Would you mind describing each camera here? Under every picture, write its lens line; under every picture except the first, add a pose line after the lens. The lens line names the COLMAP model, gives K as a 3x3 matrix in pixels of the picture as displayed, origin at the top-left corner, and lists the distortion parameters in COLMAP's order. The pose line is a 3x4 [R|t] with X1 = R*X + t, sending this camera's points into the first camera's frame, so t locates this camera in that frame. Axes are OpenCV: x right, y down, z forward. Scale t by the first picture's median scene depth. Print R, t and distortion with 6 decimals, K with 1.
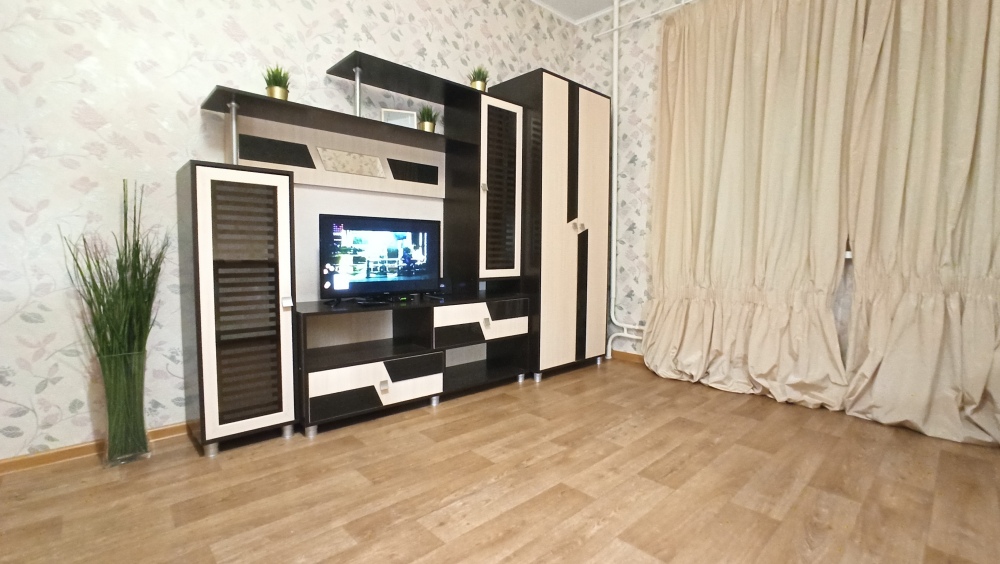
lens RADIAL K [[463.2, 0, 500.0], [0, 463.2, 282.0], [0, 0, 1]] dist [-0.059807, 0.042201]
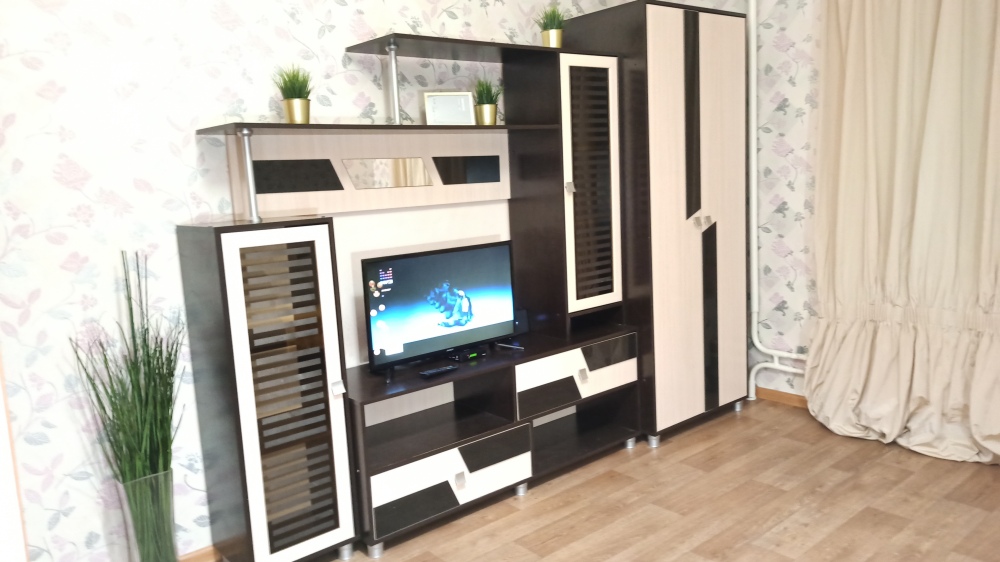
lens RADIAL K [[753.8, 0, 500.0], [0, 753.8, 281.0], [0, 0, 1]] dist [0.083769, -0.078504]
pose [[0.996794, -0.054320, -0.058749, -0.081345], [0.058972, 0.995002, 0.080577, -0.163765], [0.054079, -0.083783, 0.995015, -0.172600]]
